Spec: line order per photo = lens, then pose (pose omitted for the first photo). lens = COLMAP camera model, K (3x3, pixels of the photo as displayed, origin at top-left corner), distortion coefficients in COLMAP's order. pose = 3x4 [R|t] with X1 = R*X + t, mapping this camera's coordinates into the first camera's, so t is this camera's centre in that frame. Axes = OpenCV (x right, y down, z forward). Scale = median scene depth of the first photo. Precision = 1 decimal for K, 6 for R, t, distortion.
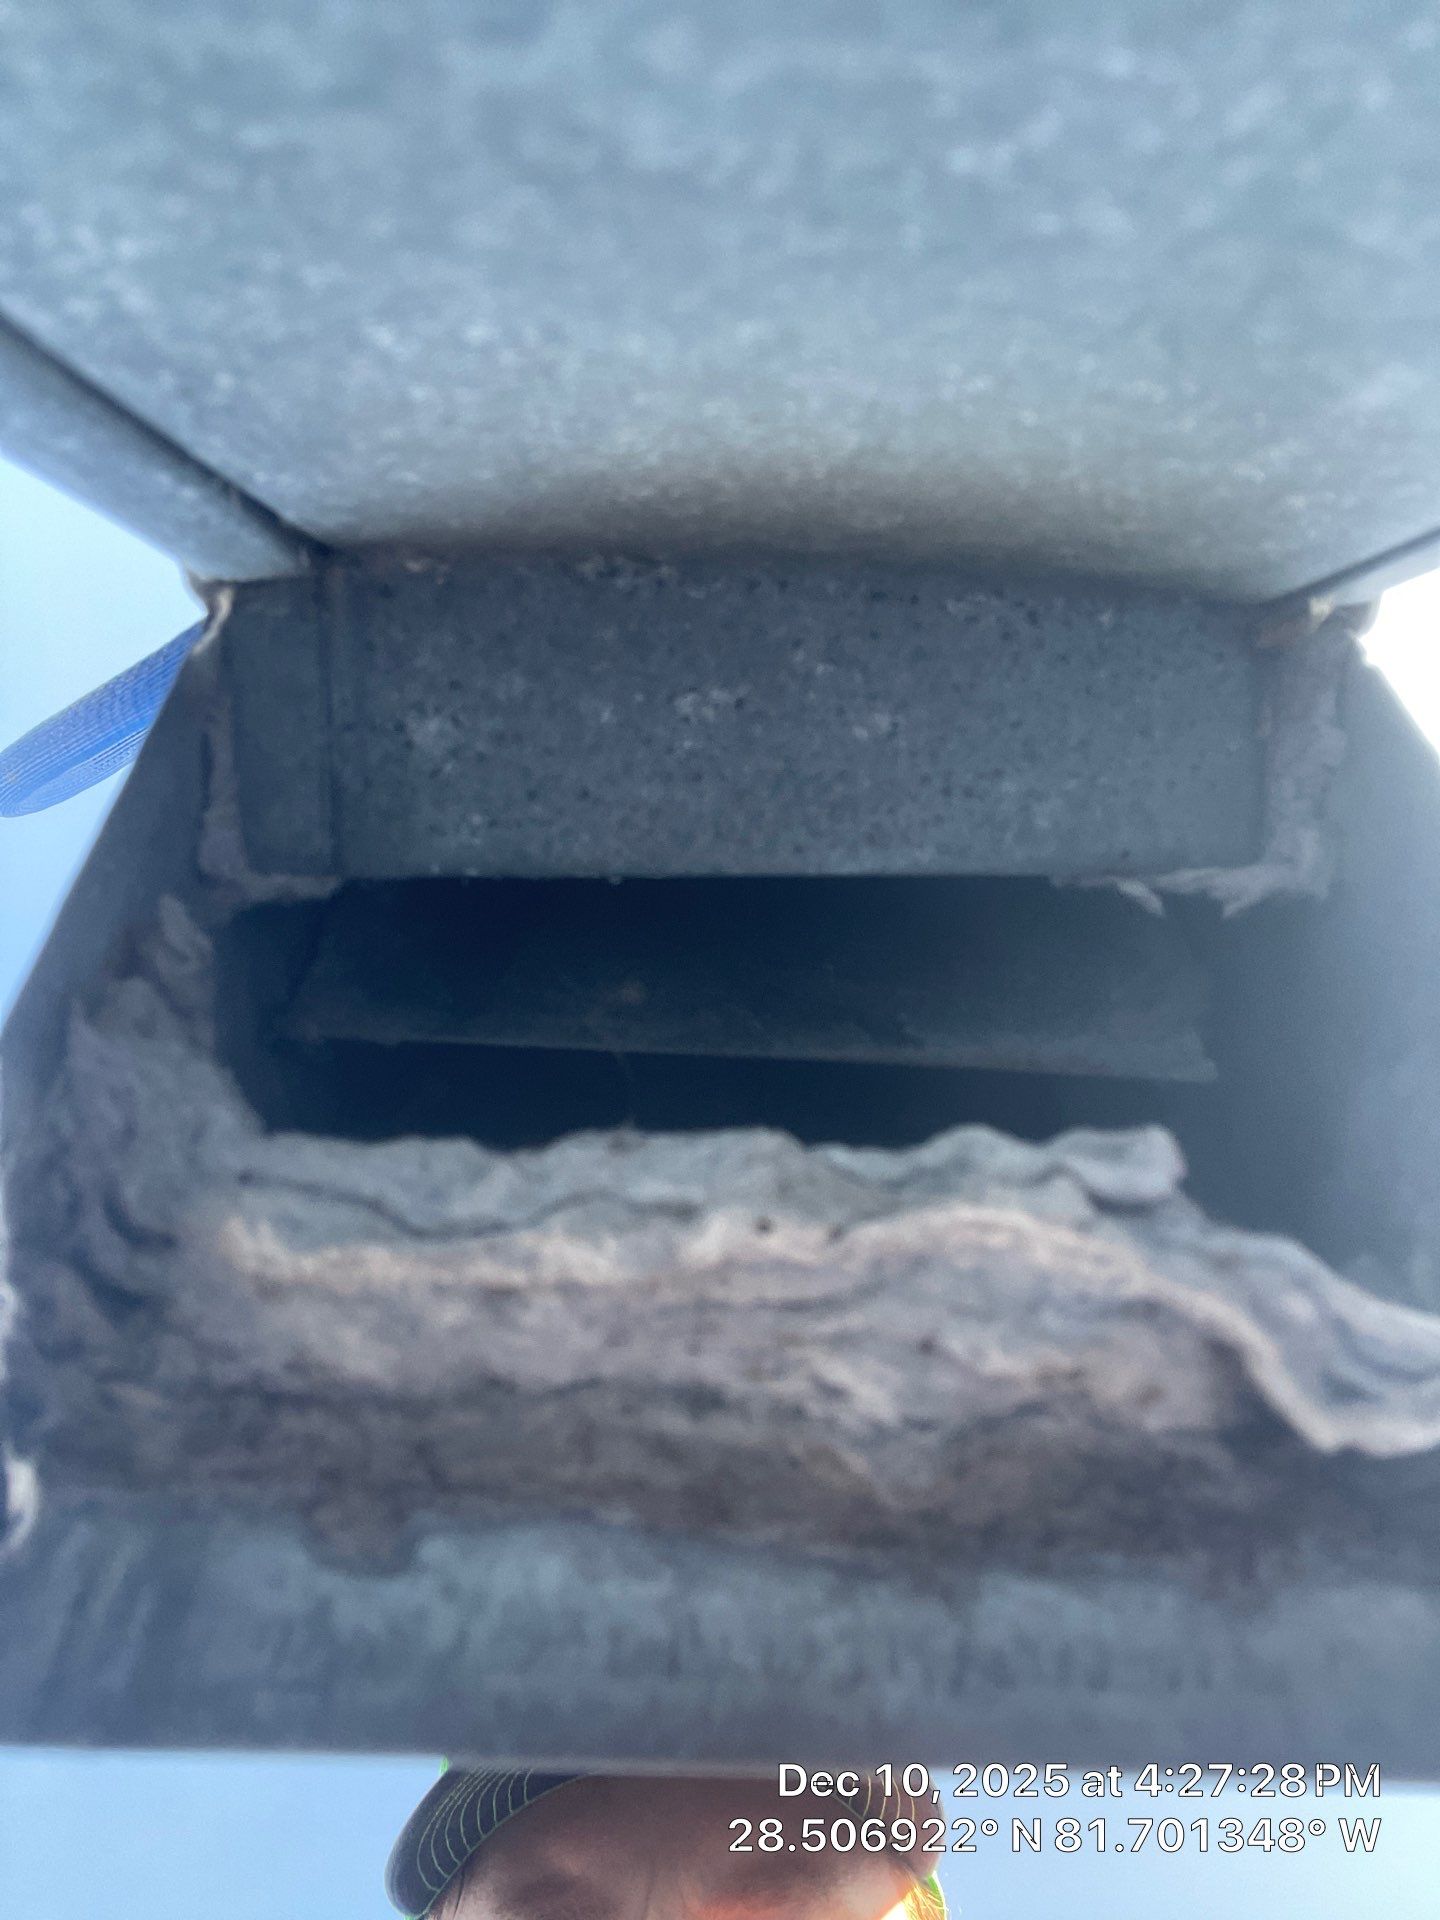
lens RADIAL K [[1303.6, 0, 720.0], [0, 1303.6, 960.0], [0, 0, 1]] dist [0.115955, -0.109333]
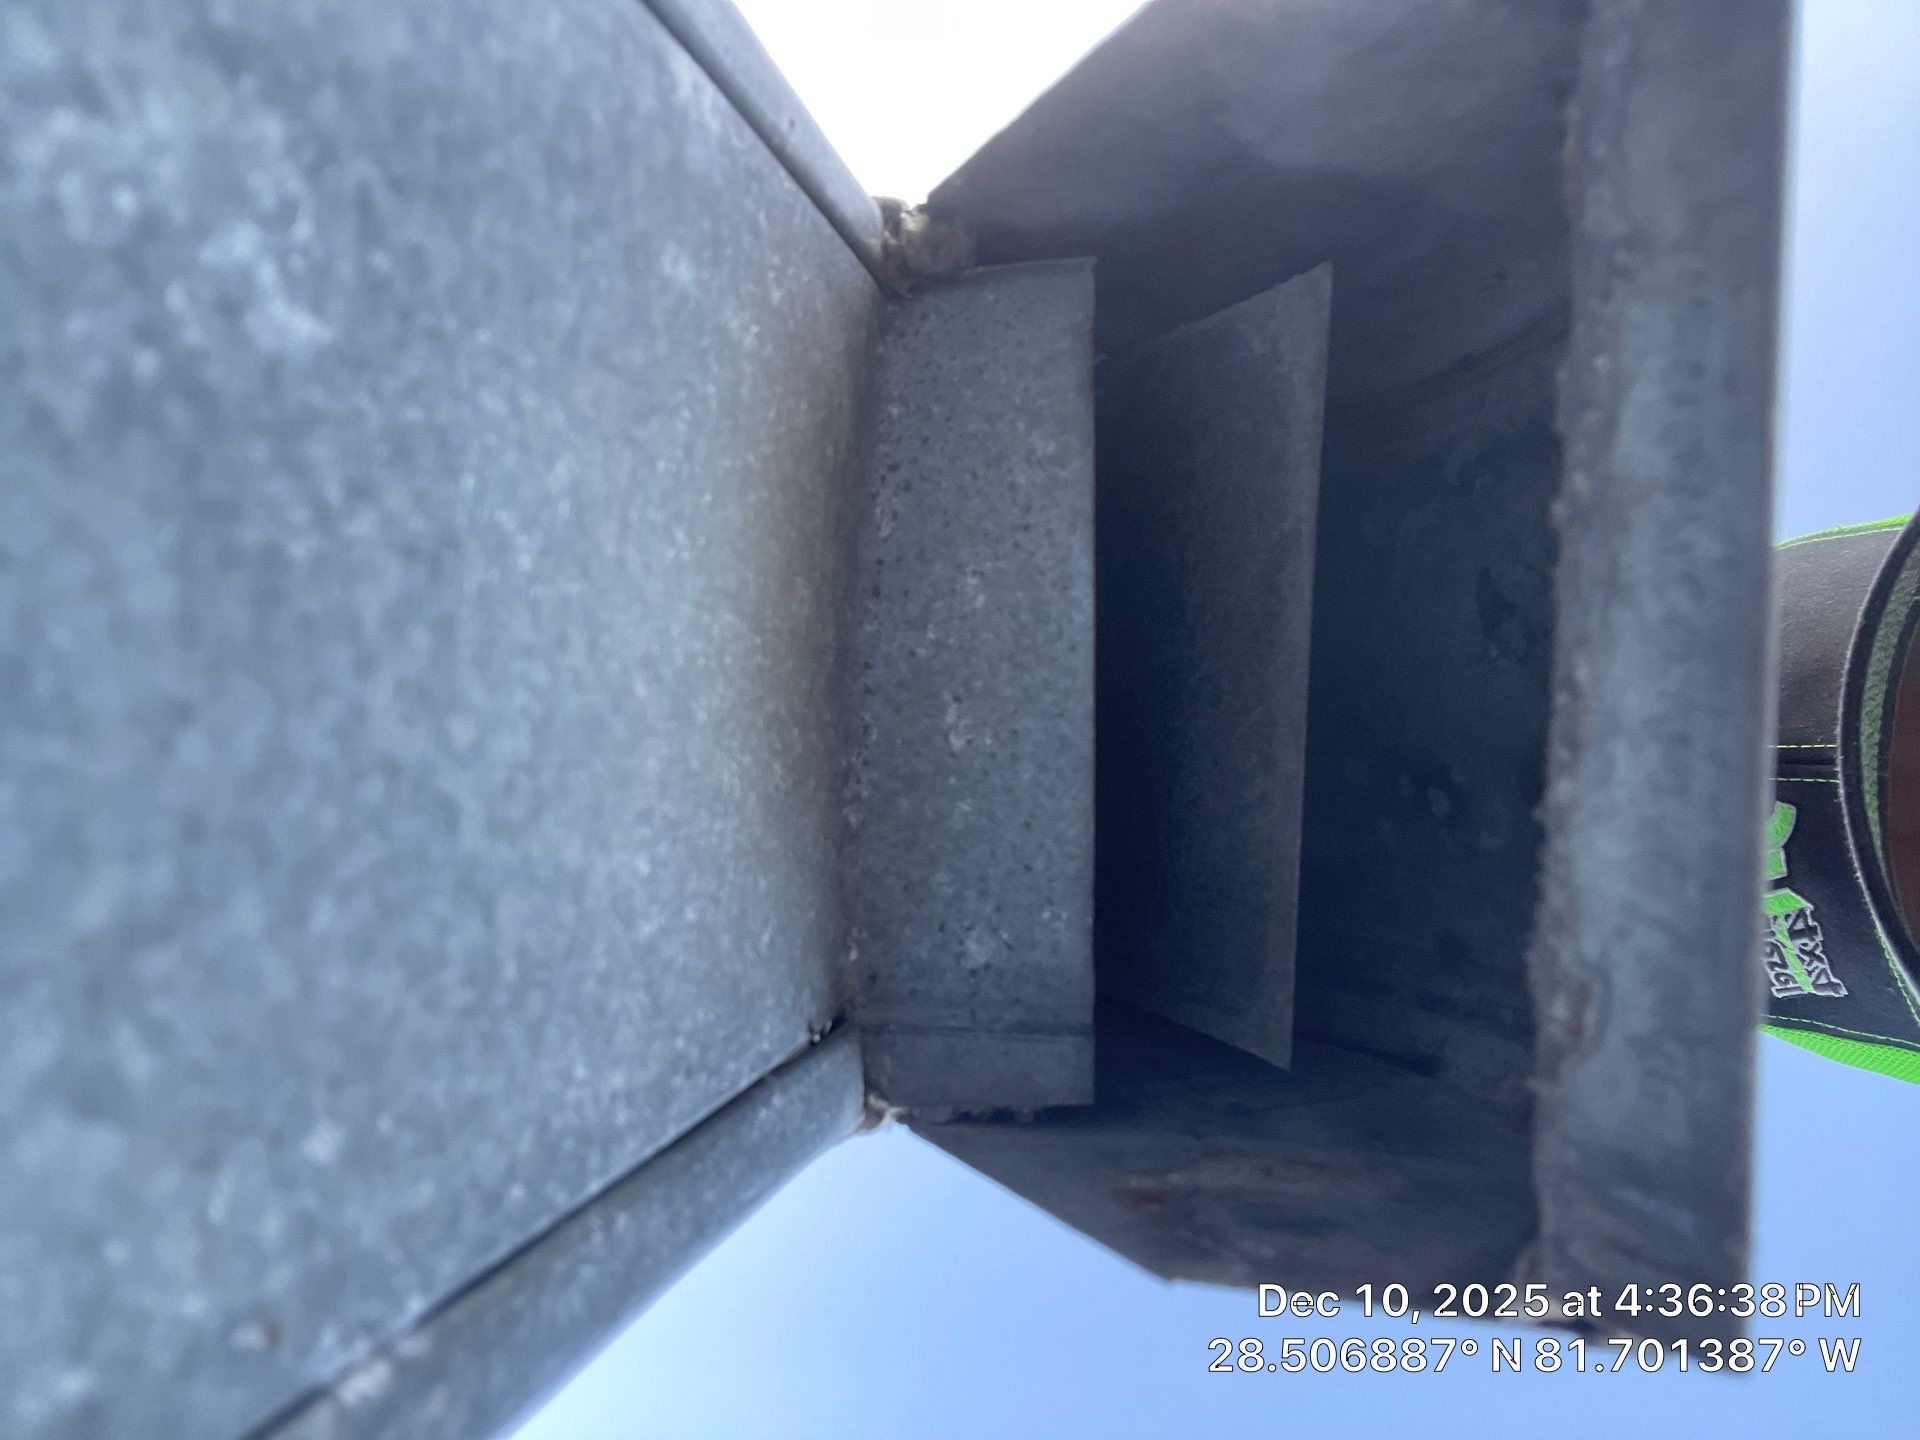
lens RADIAL K [[1303.6, 0, 959.4], [0, 1303.6, 709.3], [0, 0, 1]] dist [0.115955, -0.109333]
pose [[-0.006096, -0.999846, 0.016454, -0.020953], [0.955389, -0.010682, -0.295158, 0.238468], [0.295288, 0.013920, 0.955307, -0.247335]]
